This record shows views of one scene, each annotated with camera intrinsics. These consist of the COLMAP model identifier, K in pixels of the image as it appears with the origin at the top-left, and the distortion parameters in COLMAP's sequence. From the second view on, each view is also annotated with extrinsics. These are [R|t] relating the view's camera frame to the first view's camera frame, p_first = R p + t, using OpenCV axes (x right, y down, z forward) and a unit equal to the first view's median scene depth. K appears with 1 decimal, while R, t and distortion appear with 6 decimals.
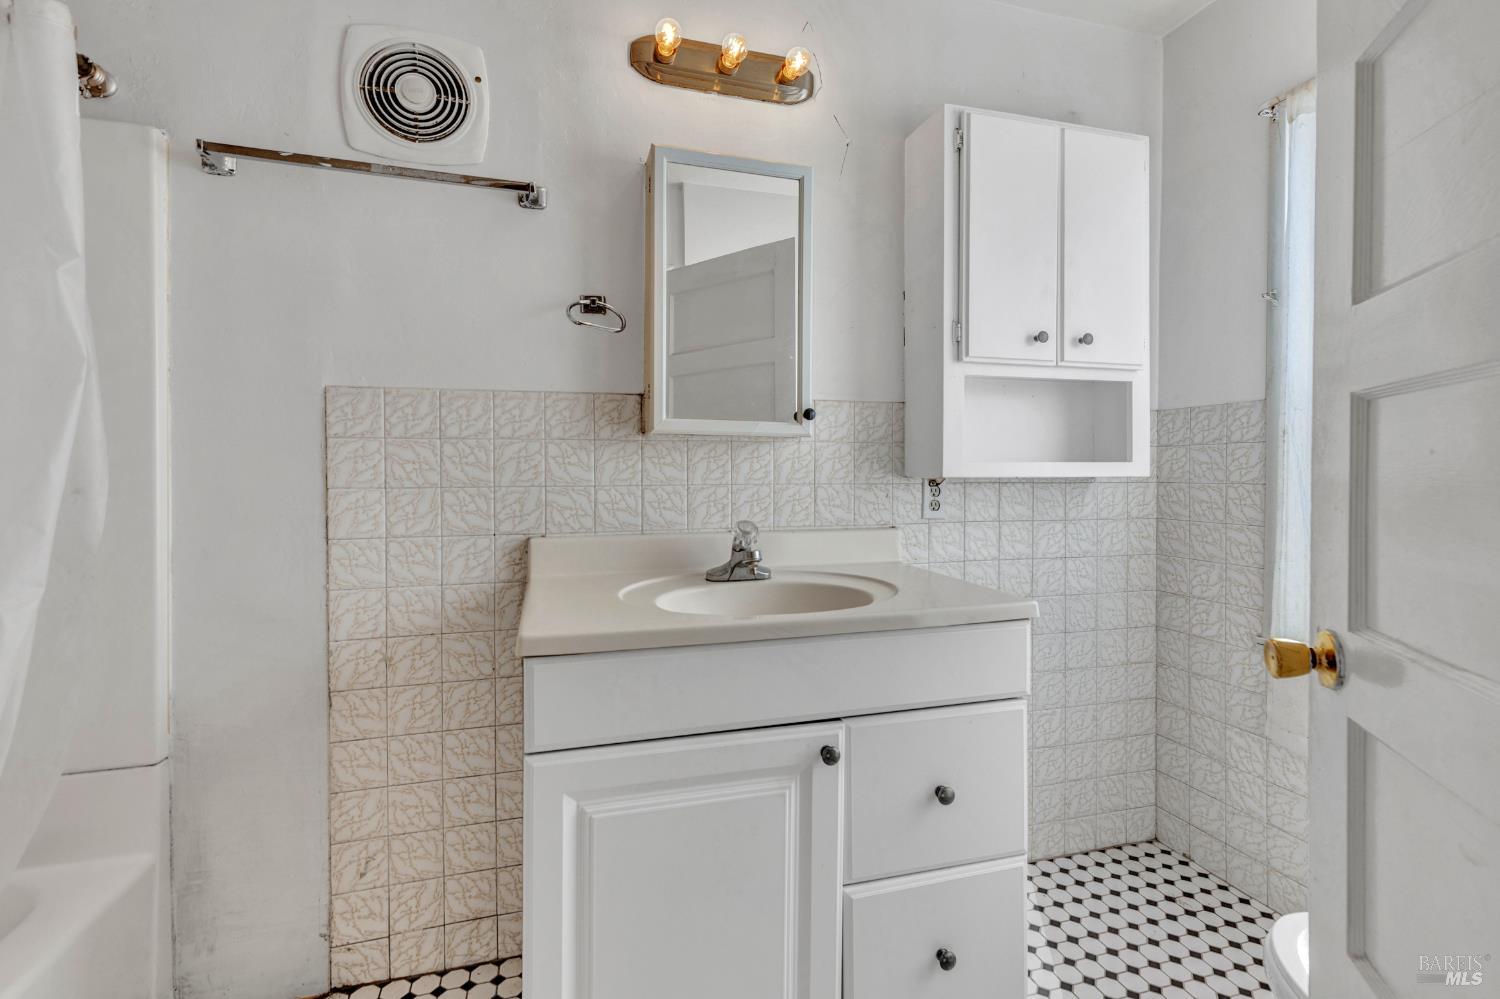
lens RADIAL K [[674.0, 0, 747.6], [0, 674.0, 490.2], [0, 0, 1]] dist [0.000854, -0.000822]
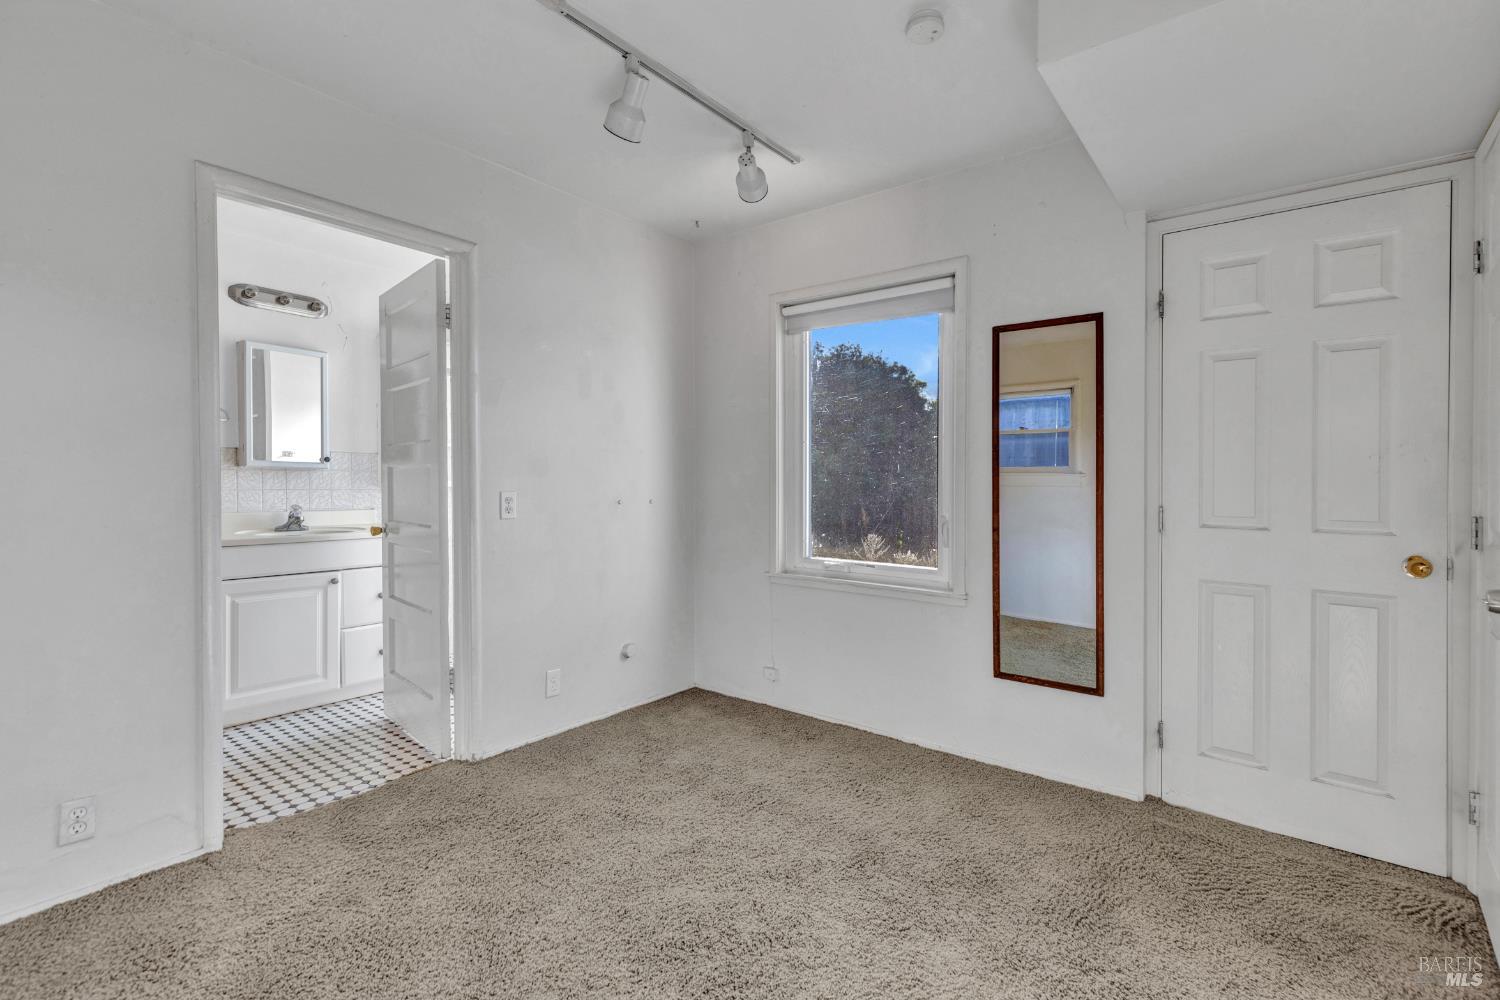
lens RADIAL K [[674.0, 0, 747.6], [0, 674.0, 490.7], [0, 0, 1]] dist [0.000854, -0.000822]
pose [[0.810307, -0.006824, 0.585966, -0.107072], [0.015167, 0.999841, -0.009330, 0.044625], [-0.585809, 0.016448, 0.810282, -1.890910]]
